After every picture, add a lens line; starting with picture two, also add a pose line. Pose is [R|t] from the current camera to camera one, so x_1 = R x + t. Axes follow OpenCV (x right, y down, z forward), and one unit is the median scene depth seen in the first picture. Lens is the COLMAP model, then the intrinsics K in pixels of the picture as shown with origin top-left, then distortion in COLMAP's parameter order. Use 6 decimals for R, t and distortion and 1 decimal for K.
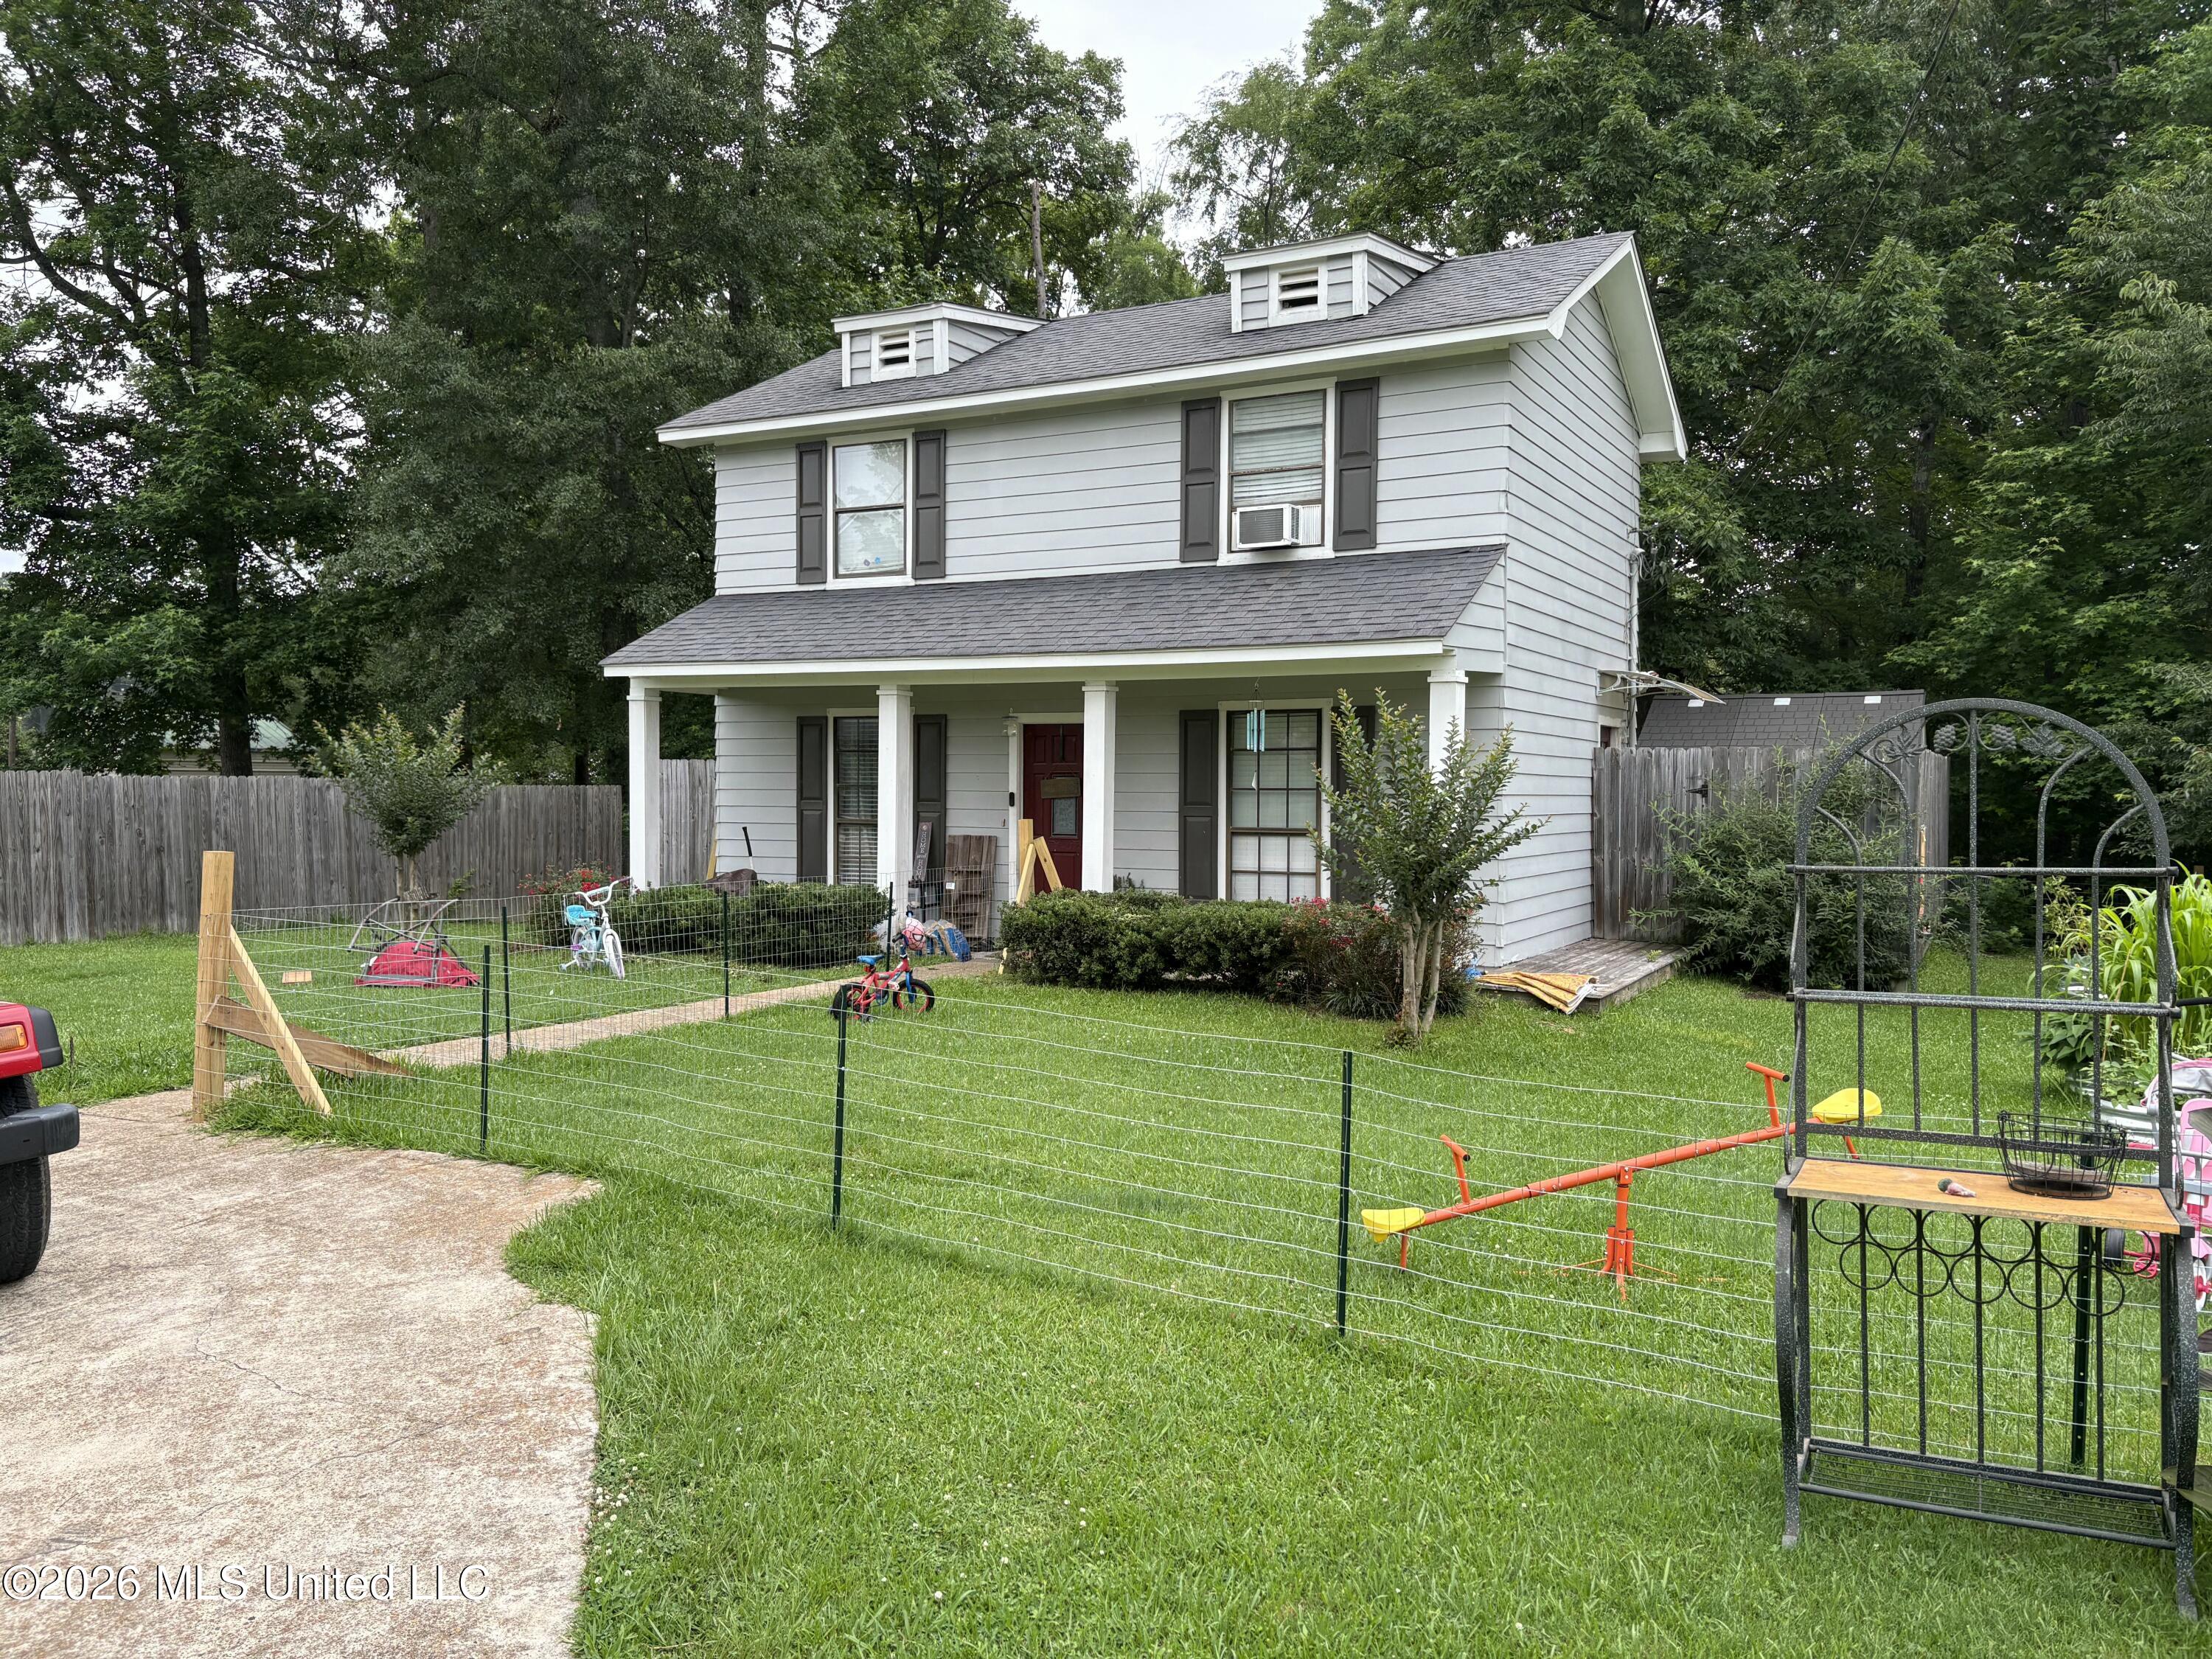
lens RADIAL K [[1672.0, 0, 1104.9], [0, 1672.0, 822.5], [0, 0, 1]] dist [0.051762, -0.045146]
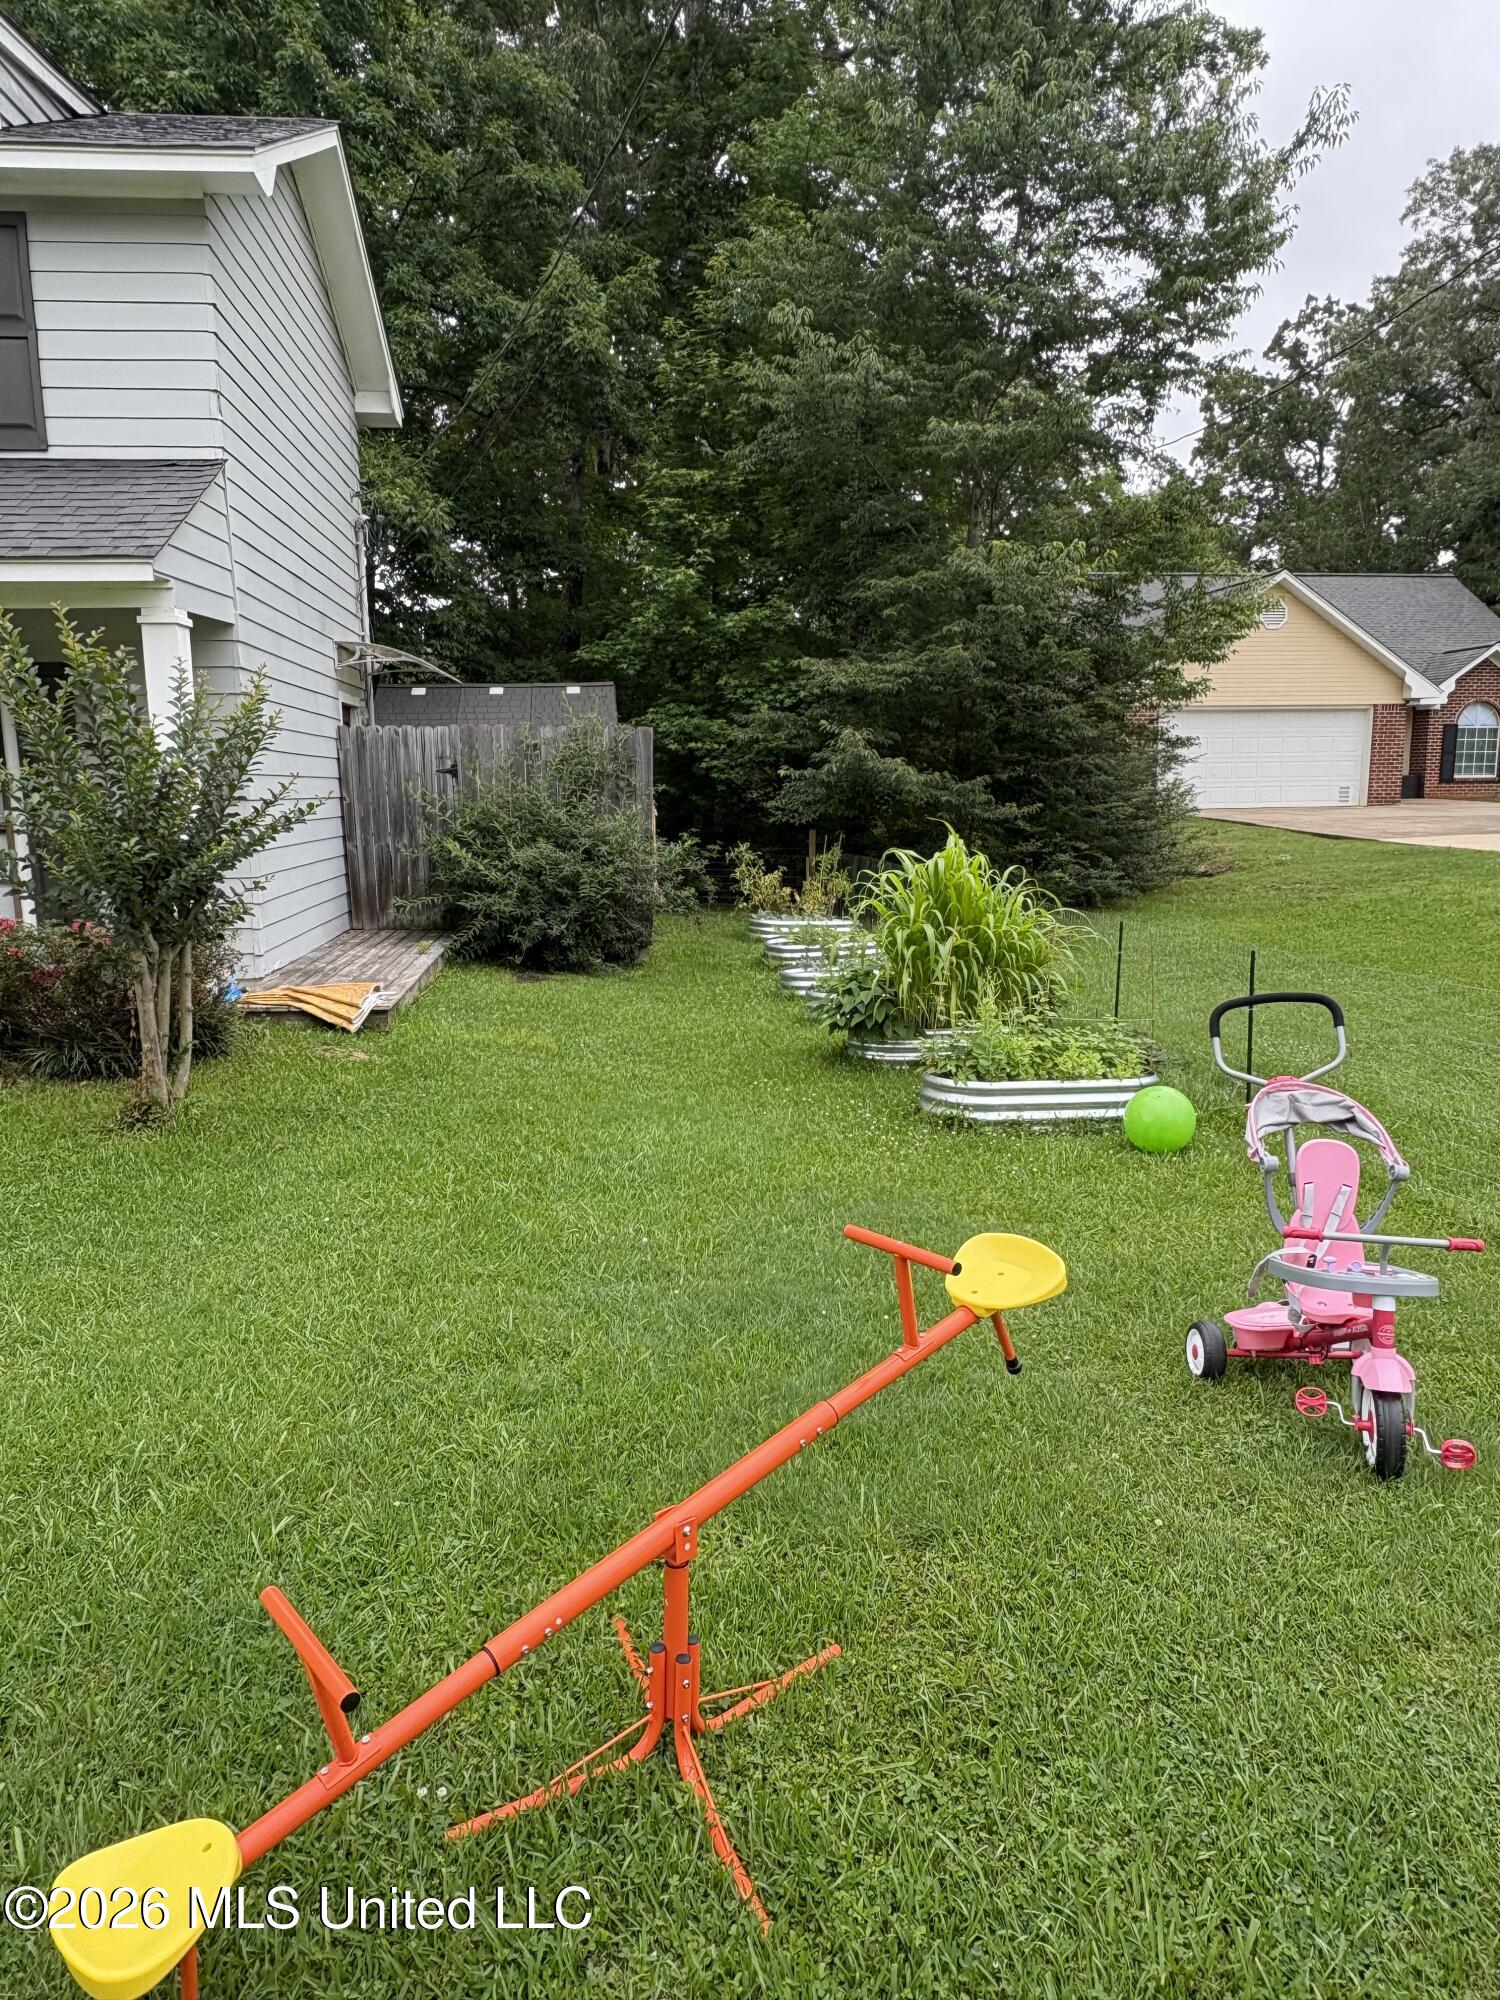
lens RADIAL K [[1323.0, 0, 746.6], [0, 1323.0, 1003.3], [0, 0, 1]] dist [-0.013389, 0.009426]
pose [[0.820190, -0.111418, 0.561136, 0.053359], [0.031585, 0.988175, 0.150044, 0.004882], [-0.571218, -0.105341, 0.814010, 0.278765]]
